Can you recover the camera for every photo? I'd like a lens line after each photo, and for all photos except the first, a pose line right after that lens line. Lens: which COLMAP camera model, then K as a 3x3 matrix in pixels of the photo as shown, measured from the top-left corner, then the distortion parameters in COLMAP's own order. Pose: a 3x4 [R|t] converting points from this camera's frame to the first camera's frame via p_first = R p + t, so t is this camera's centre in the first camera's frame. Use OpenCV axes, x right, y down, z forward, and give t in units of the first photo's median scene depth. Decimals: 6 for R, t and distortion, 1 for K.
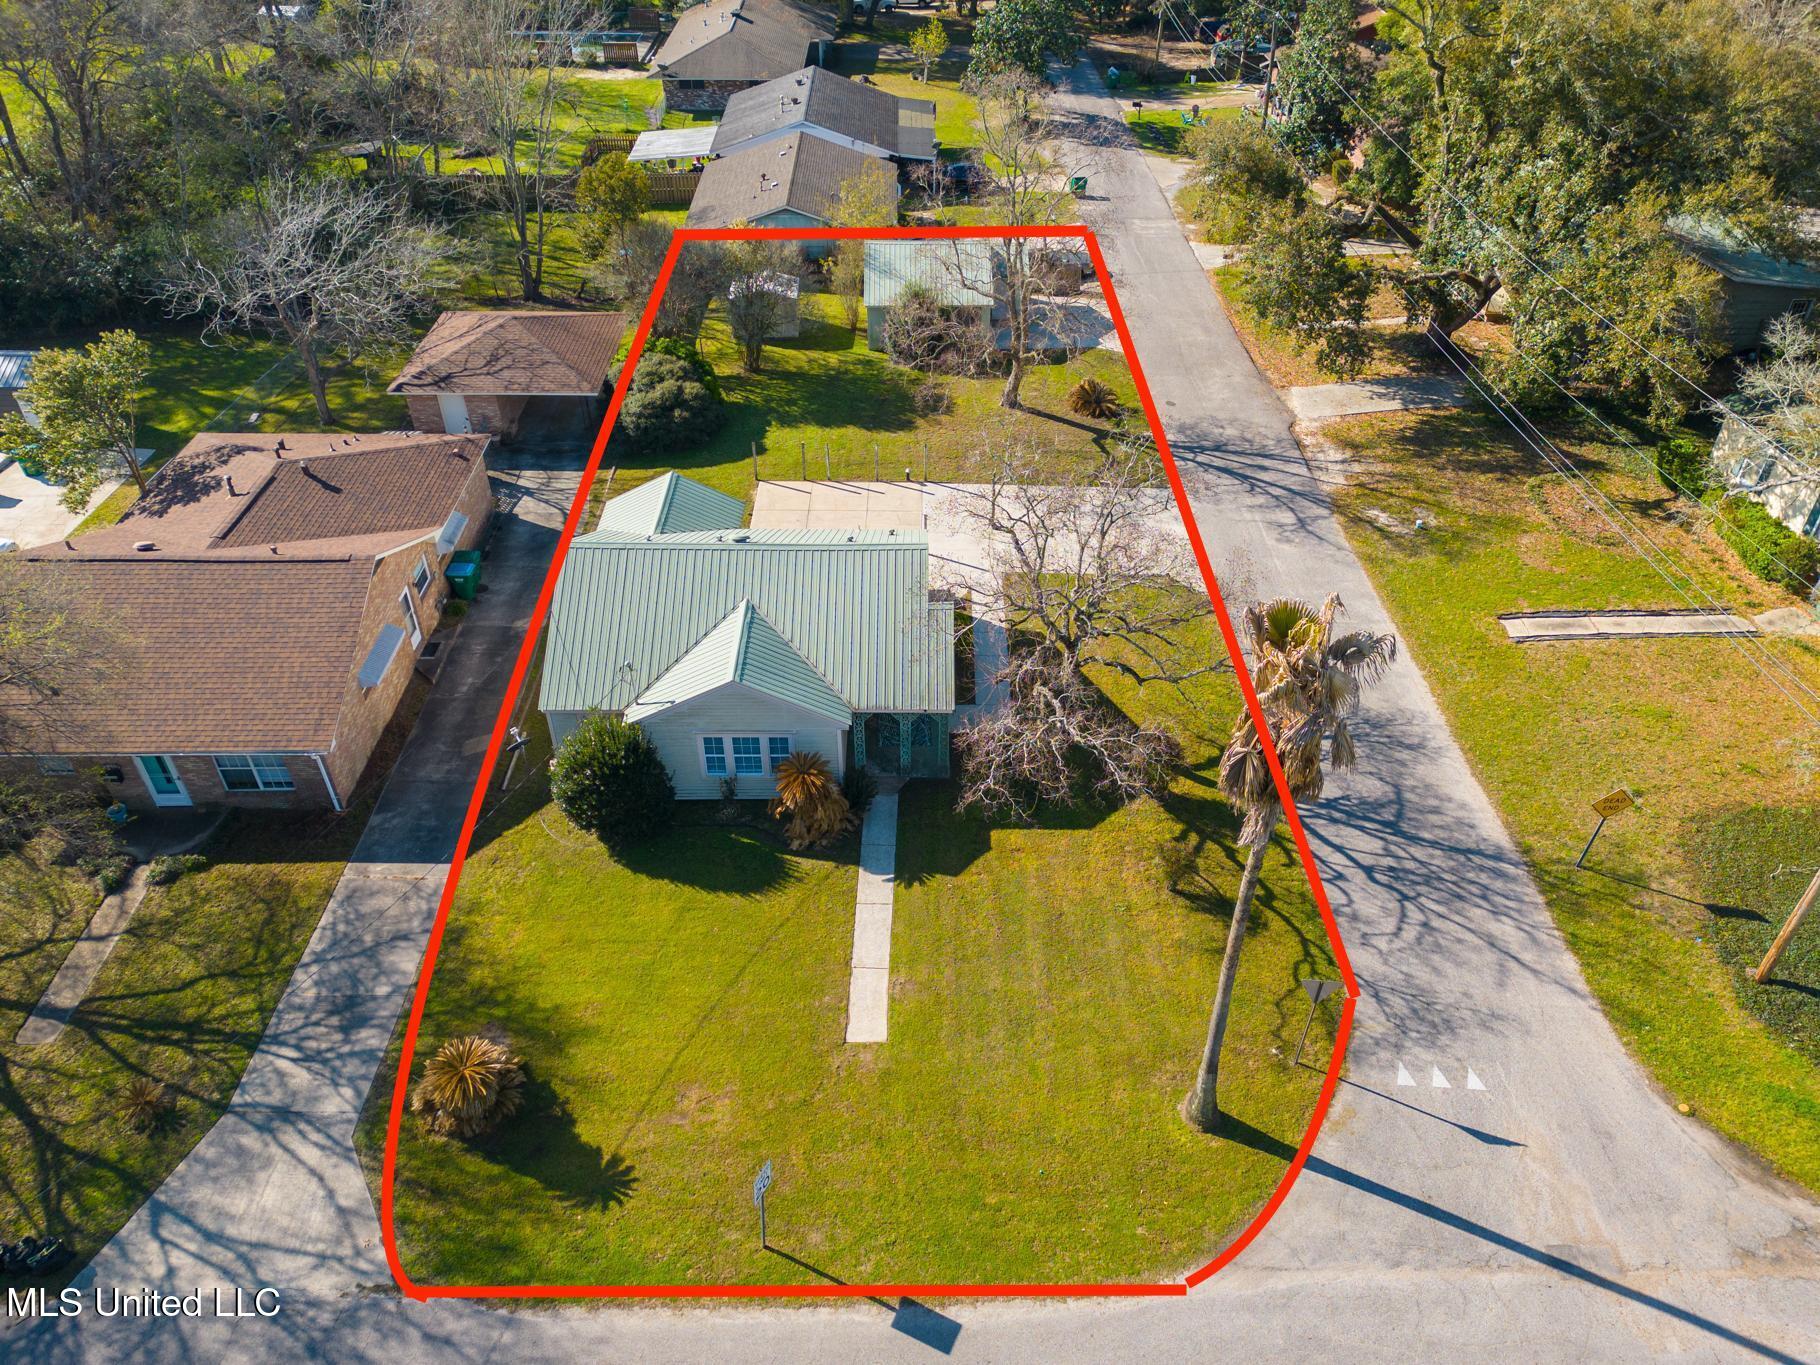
lens RADIAL K [[1280.5, 0, 918.9], [0, 1280.5, 673.4], [0, 0, 1]] dist [0.112486, -0.165421]
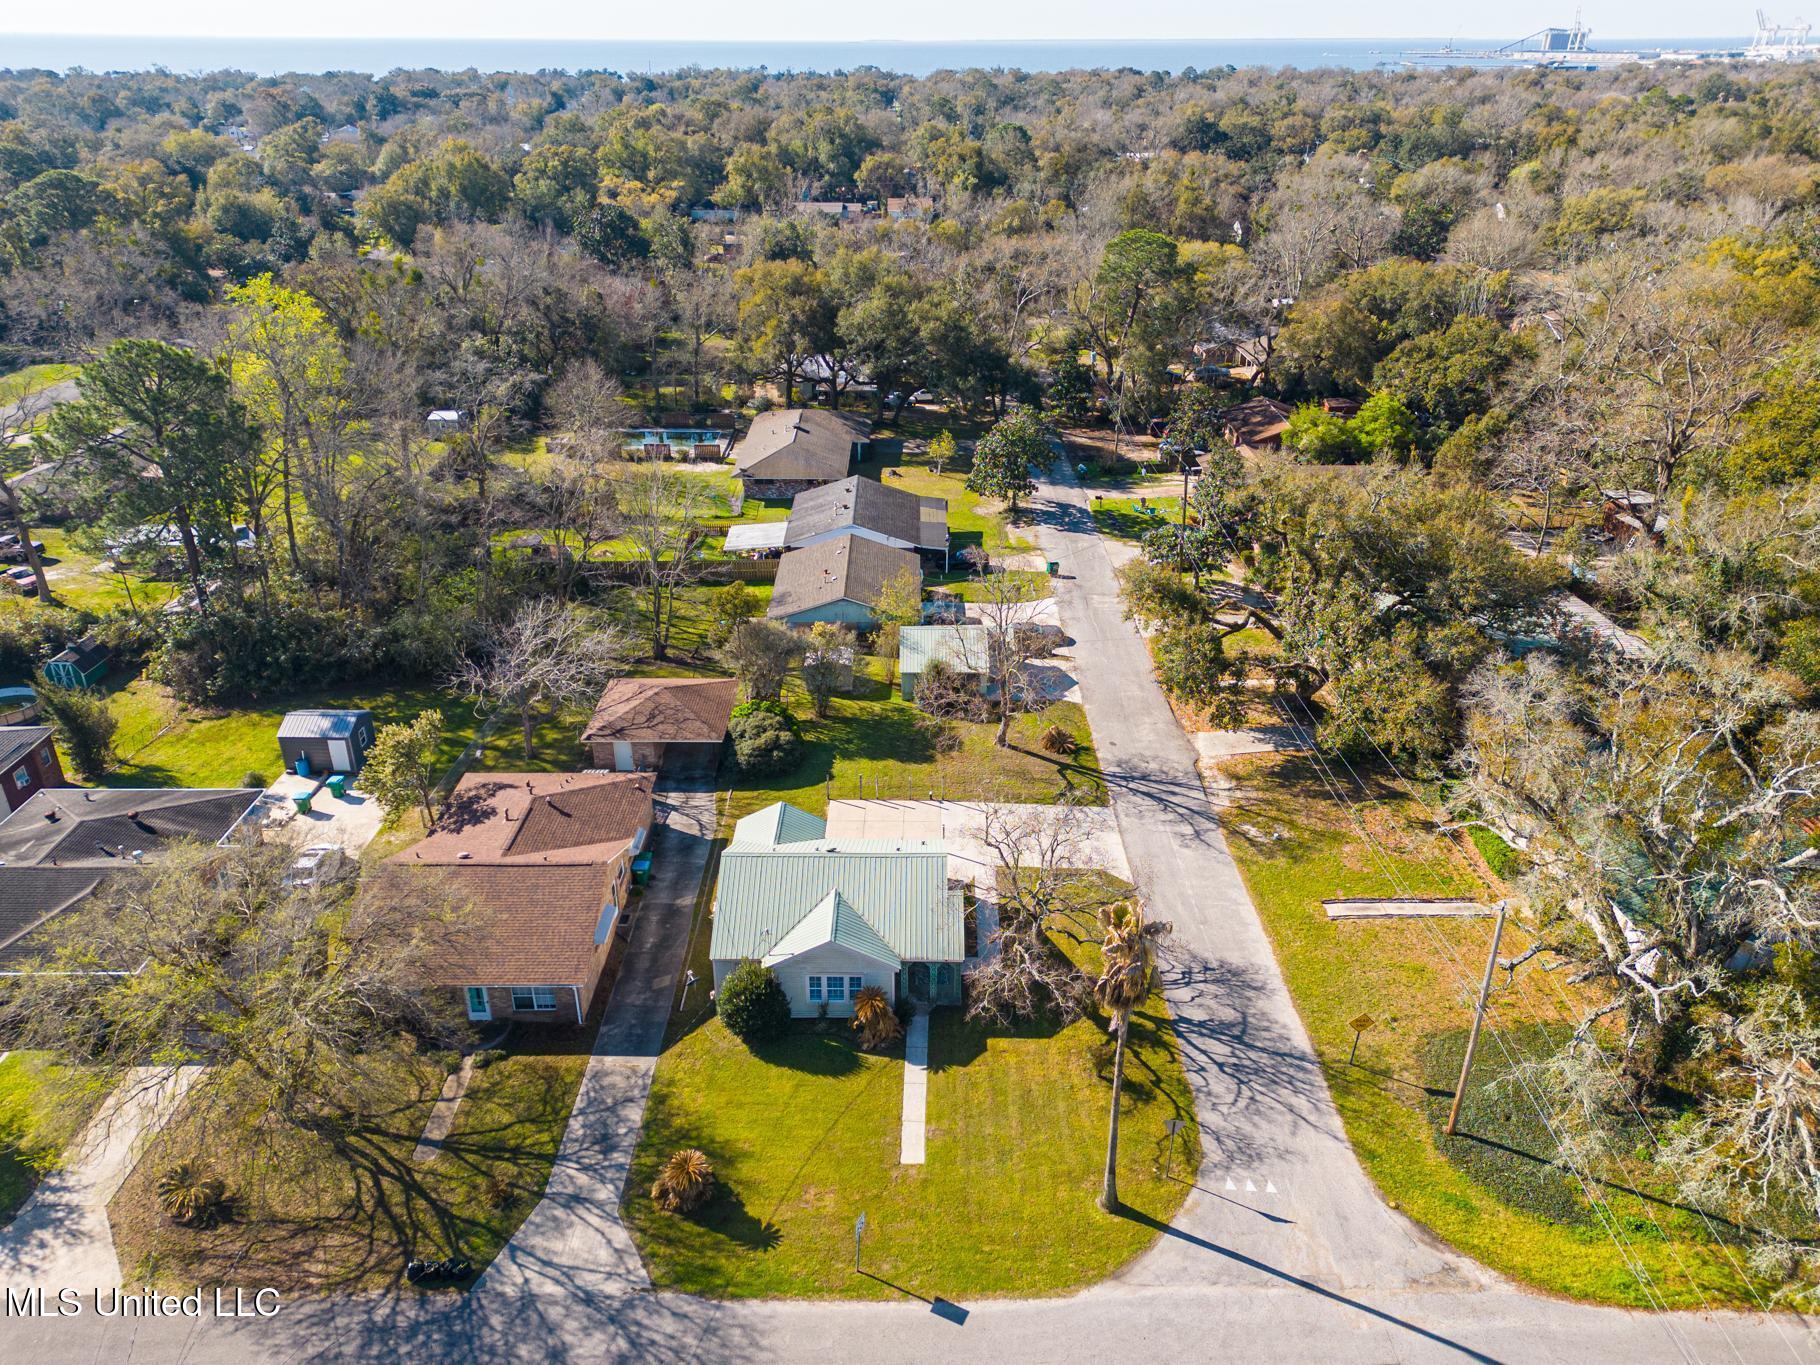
lens RADIAL K [[1280.5, 0, 918.9], [0, 1280.5, 673.4], [0, 0, 1]] dist [0.112486, -0.165421]
pose [[0.999972, 0.006051, -0.004352, -0.024176], [-0.006786, 0.980667, -0.195566, -0.008088], [0.003084, 0.195590, 0.980681, -0.660954]]
